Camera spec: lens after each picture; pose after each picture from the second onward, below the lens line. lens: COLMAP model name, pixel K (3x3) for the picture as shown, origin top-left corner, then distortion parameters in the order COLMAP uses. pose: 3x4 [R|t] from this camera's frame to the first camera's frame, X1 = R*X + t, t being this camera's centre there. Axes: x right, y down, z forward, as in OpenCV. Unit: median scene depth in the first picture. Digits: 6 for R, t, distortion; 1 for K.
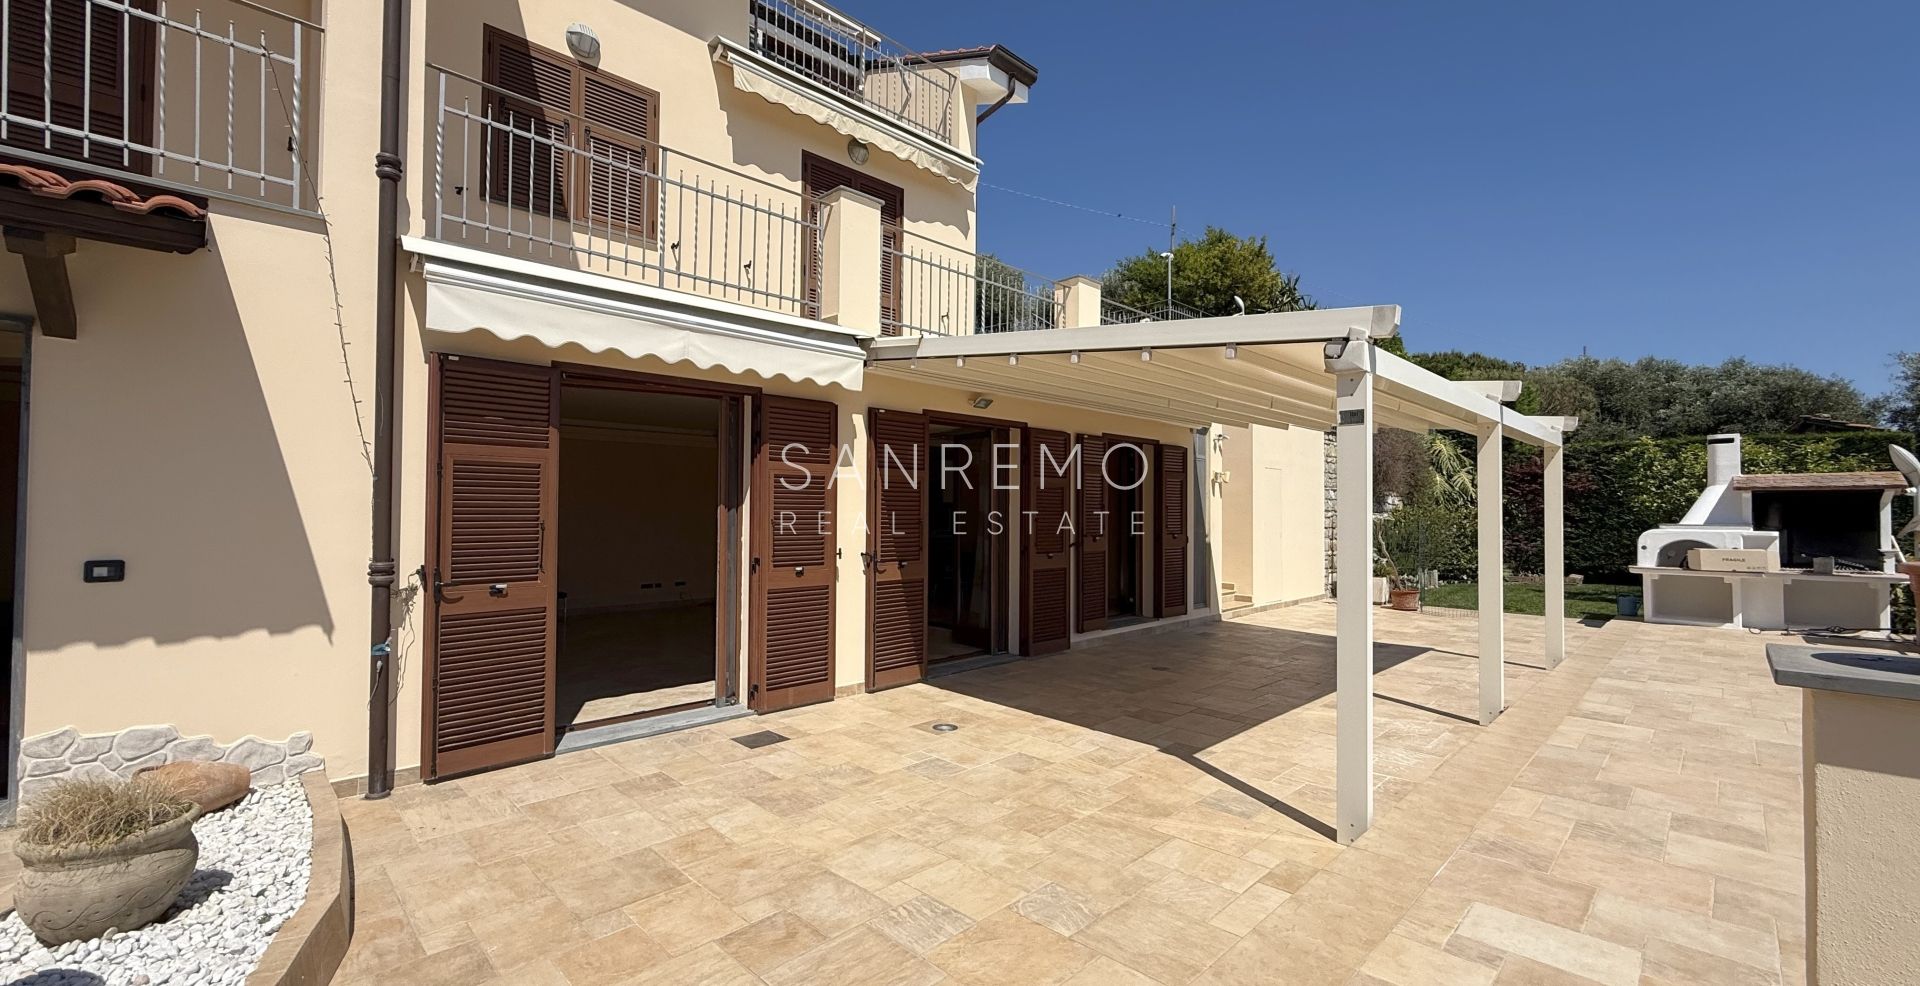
lens RADIAL K [[763.5, 0, 957.5], [0, 763.5, 495.2], [0, 0, 1]] dist [-0.000754, 0.000071]
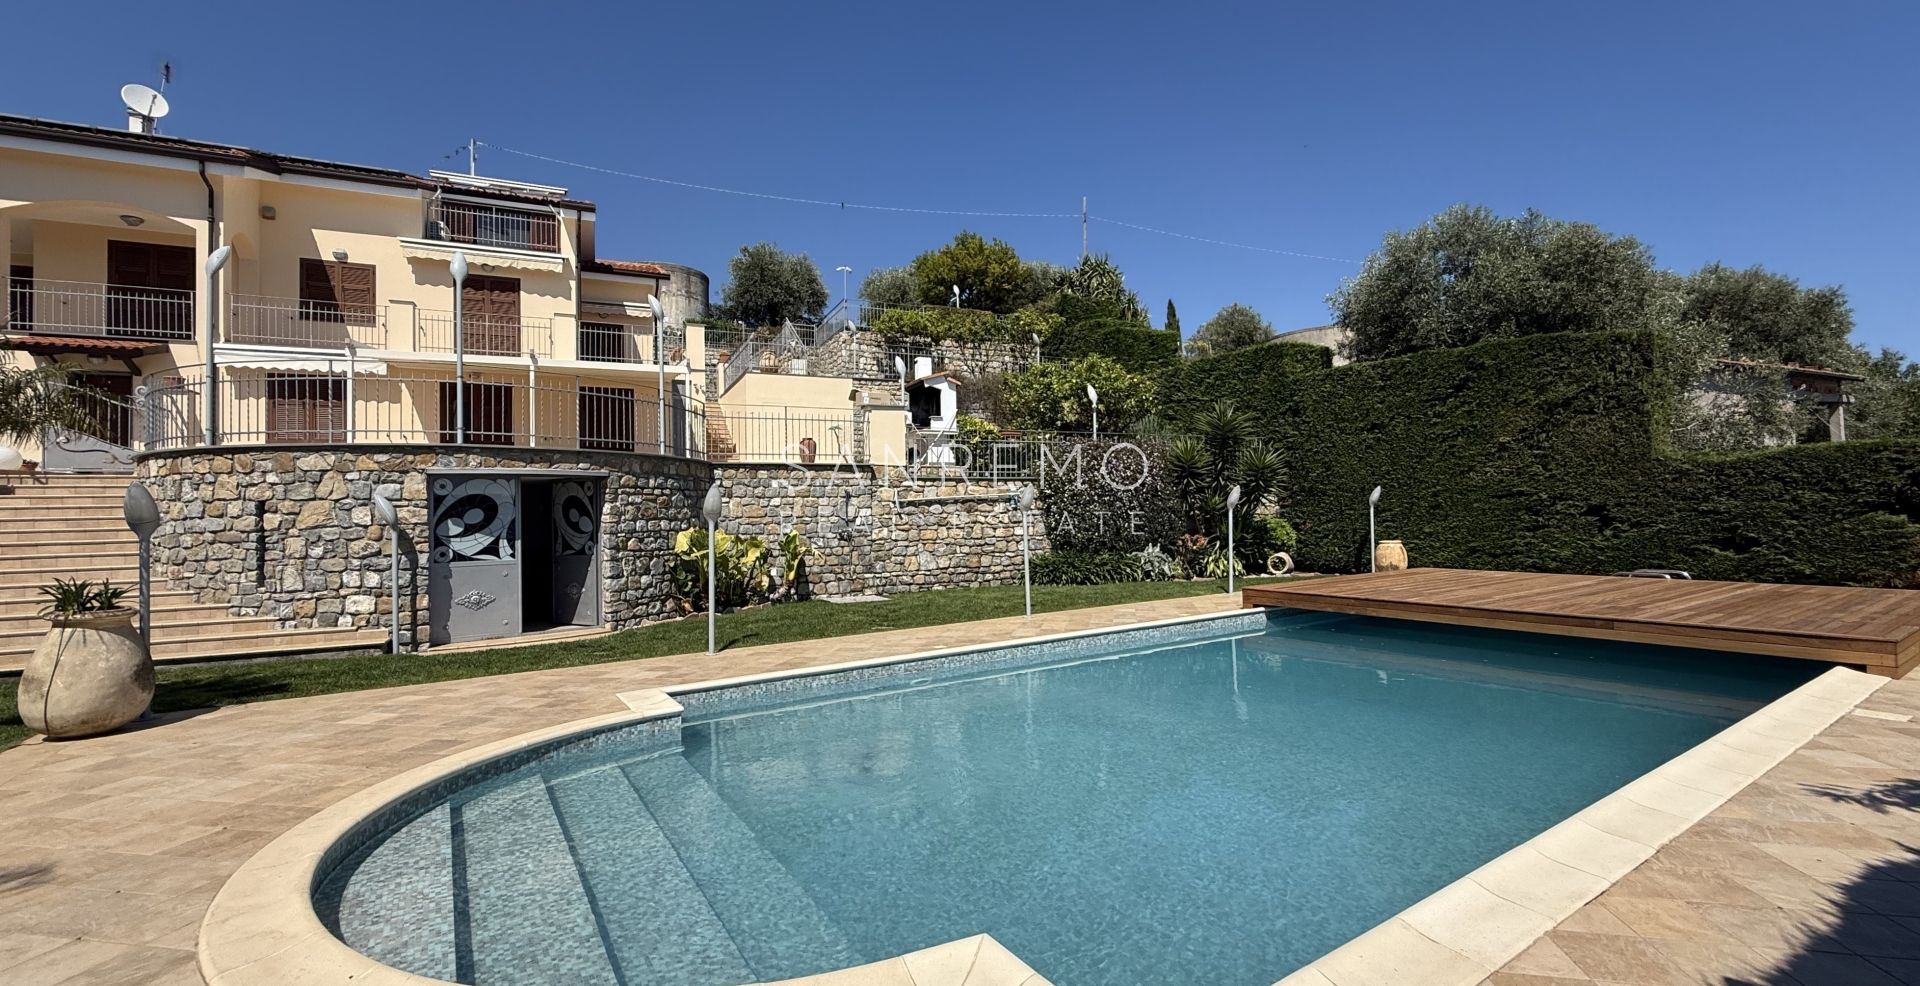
lens RADIAL K [[785.0, 0, 956.4], [0, 785.0, 493.4], [0, 0, 1]] dist [-0.000810, -0.000239]
pose [[0.941151, -0.034644, -0.336206, 1.965239], [0.033664, 0.999395, -0.008744, 0.275310], [0.336306, -0.003089, 0.941748, -0.698654]]
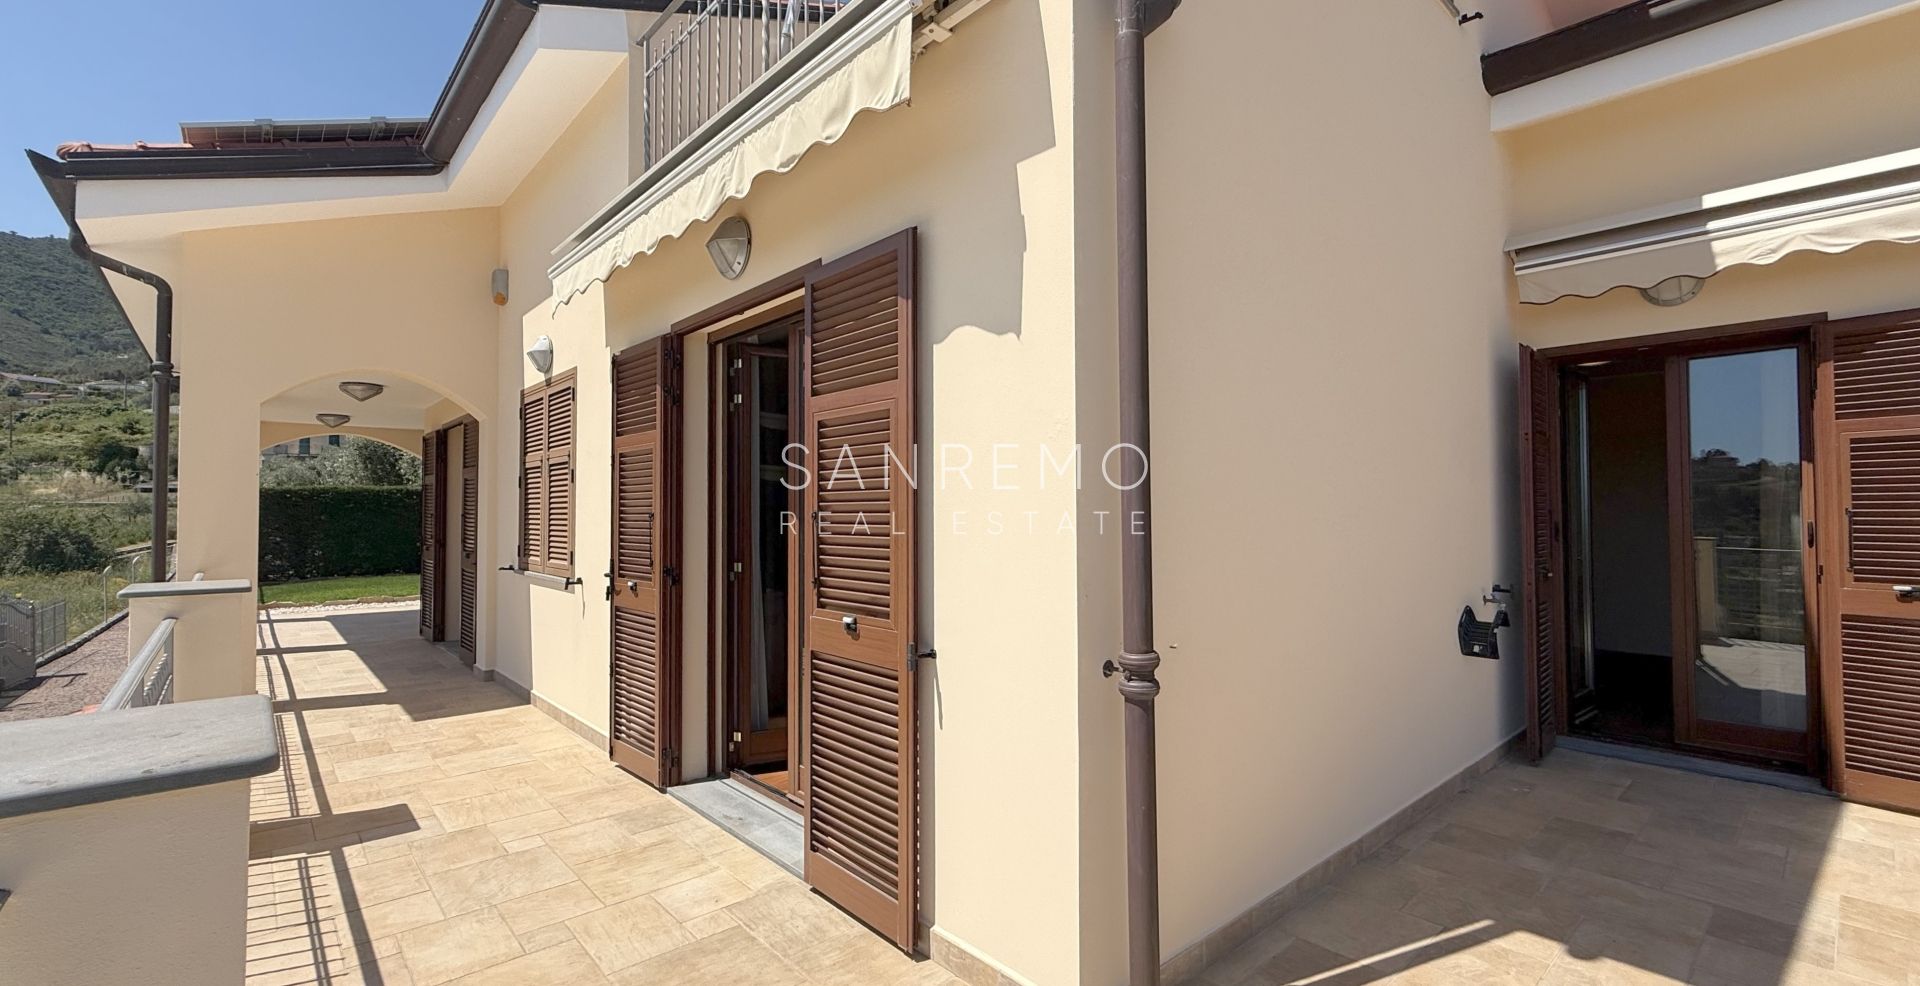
lens RADIAL K [[800.4, 0, 954.3], [0, 800.4, 496.4], [0, 0, 1]] dist [0.000511, 0.000449]
pose [[-0.047323, -0.026028, -0.998540, 0.285171], [0.024281, 0.999335, -0.027199, -0.328405], [0.998584, -0.025533, -0.046660, 1.195442]]
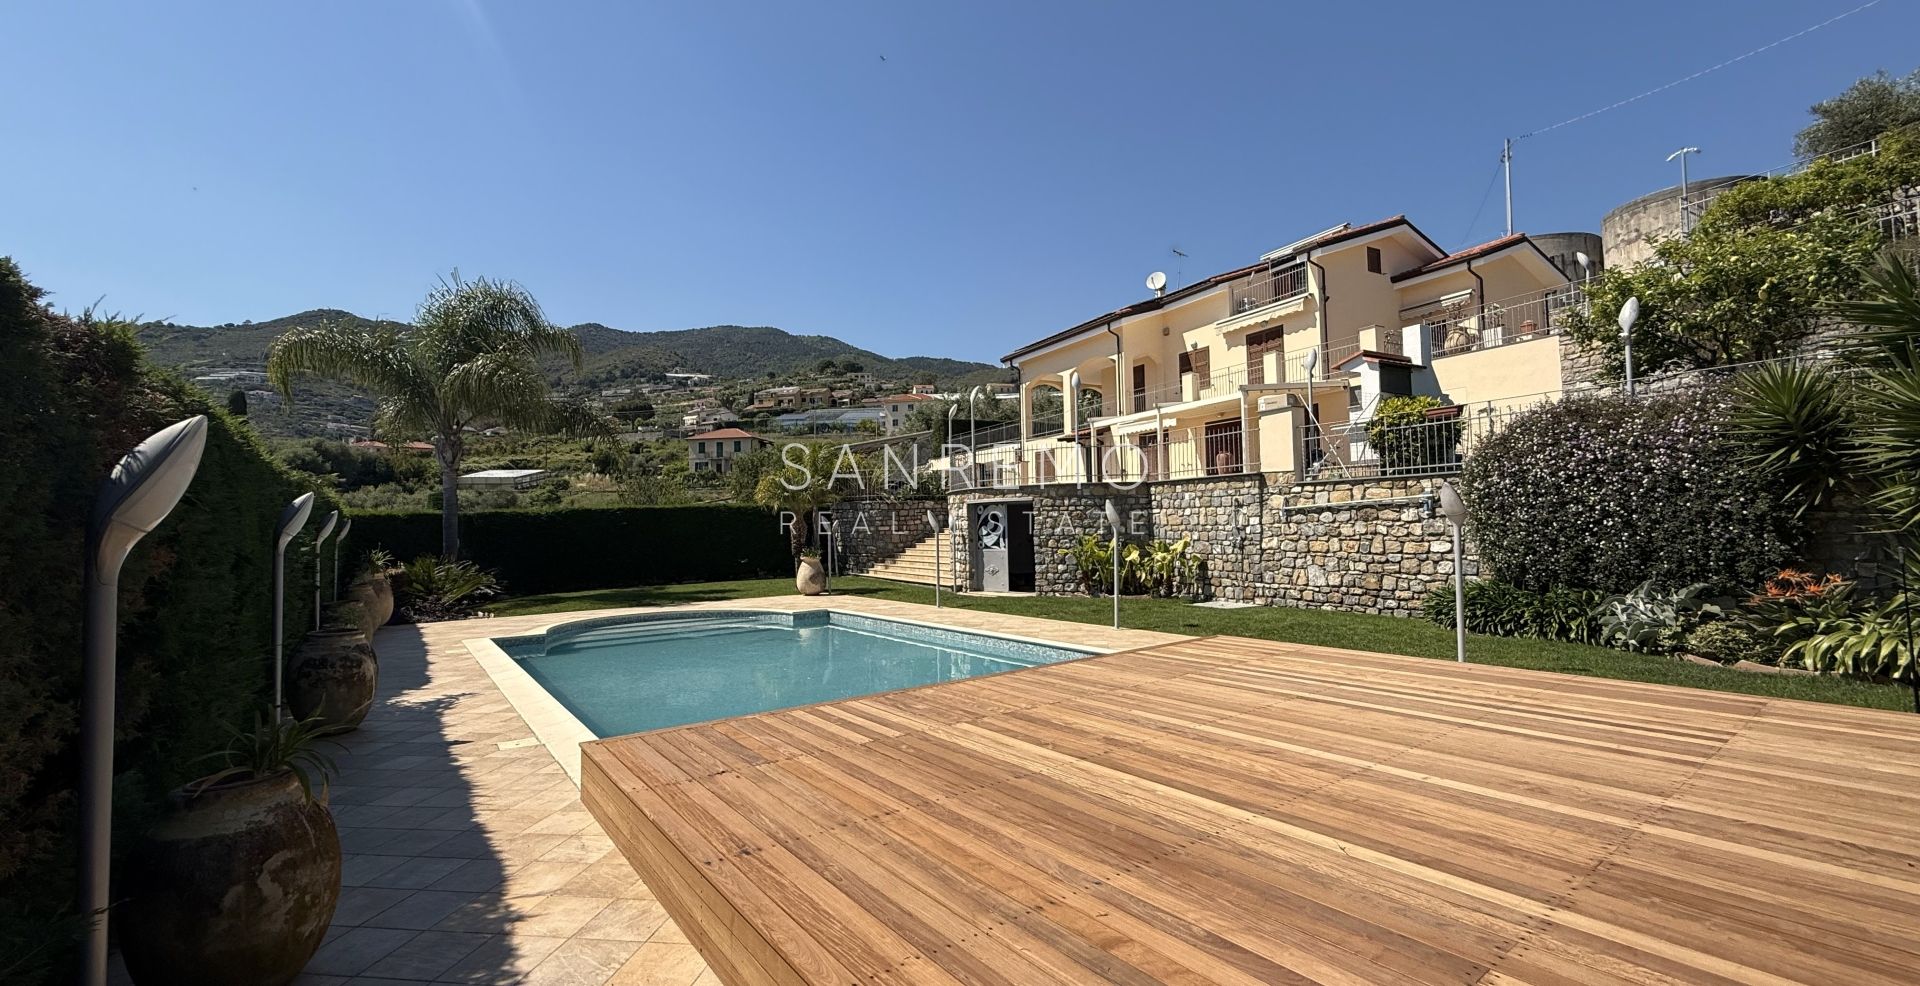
lens RADIAL K [[763.5, 0, 957.5], [0, 763.5, 495.2], [0, 0, 1]] dist [-0.000754, 0.000071]
pose [[-0.277726, -0.043507, -0.959675, 2.986261], [0.036447, 0.997777, -0.055782, 0.308330], [0.959969, -0.050470, -0.275523, 0.701317]]
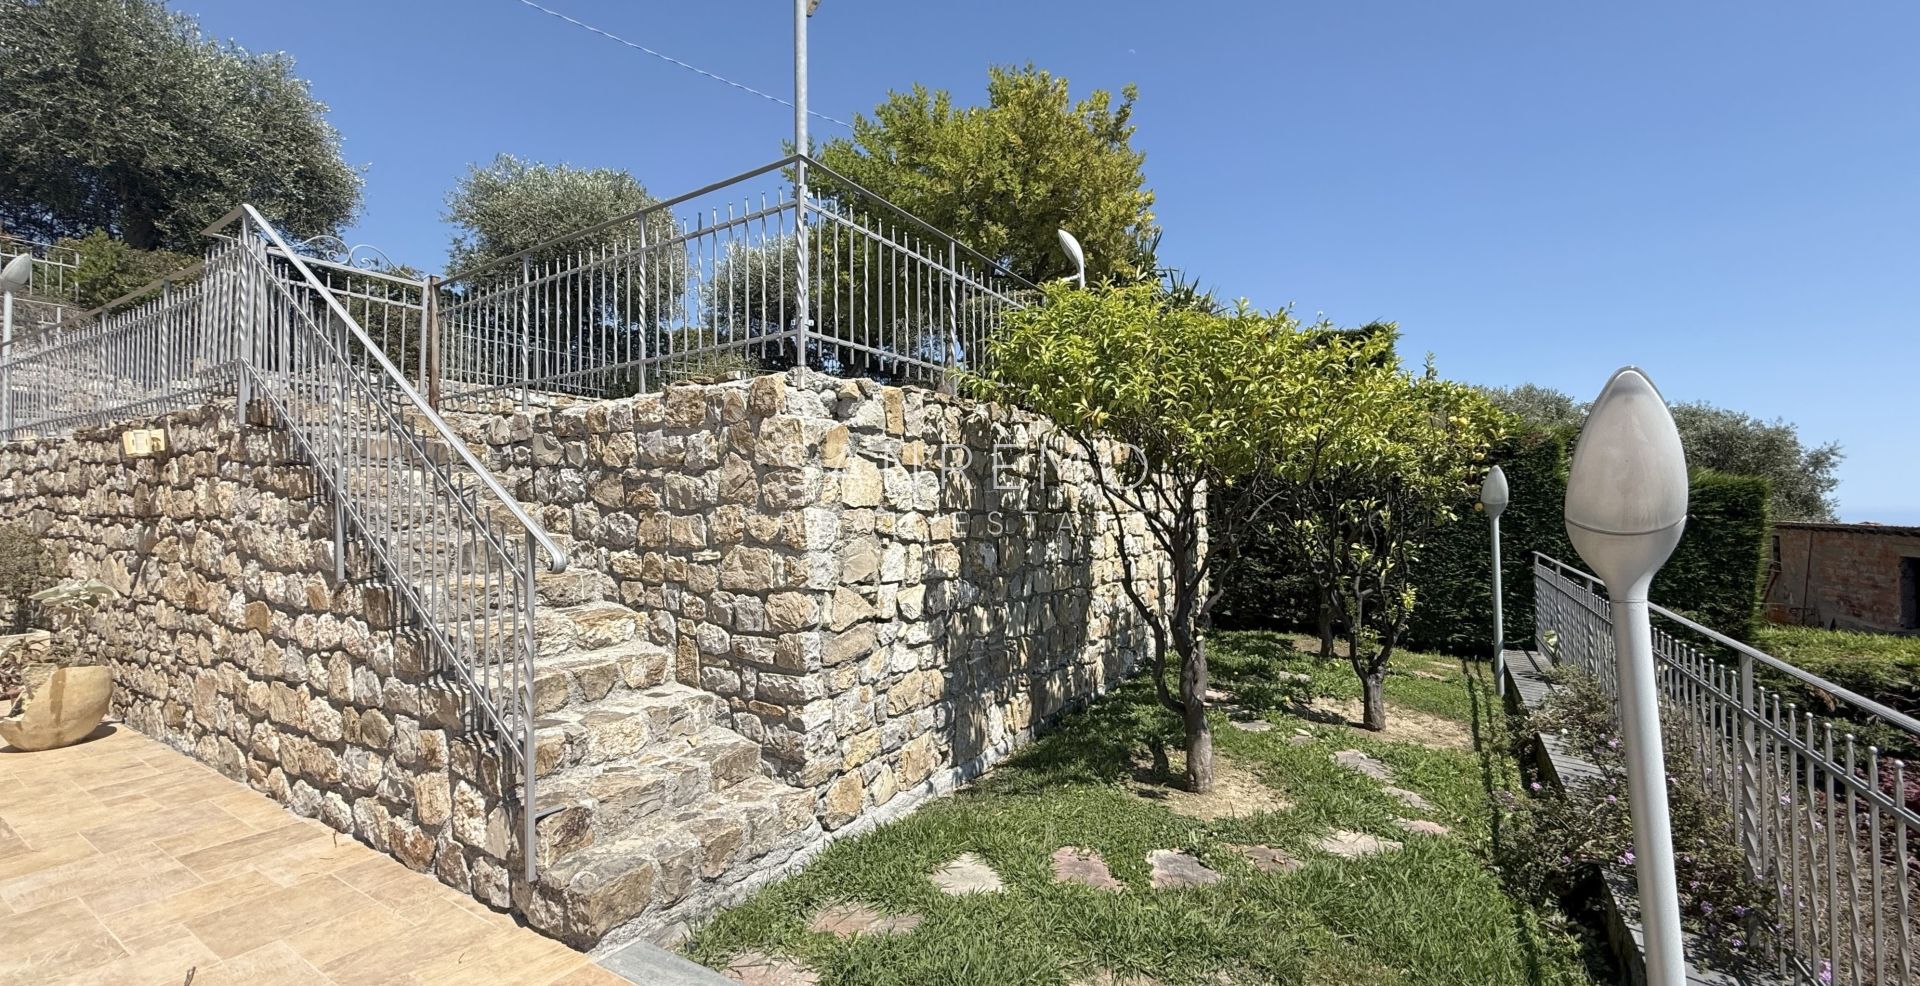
lens RADIAL K [[777.4, 0, 955.6], [0, 777.4, 493.2], [0, 0, 1]] dist [-0.002797, 0.000736]
pose [[0.970960, -0.008256, 0.239098, 0.539529], [0.008371, 0.999965, 0.000534, -0.323717], [-0.239094, 0.001483, 0.970995, 1.560034]]
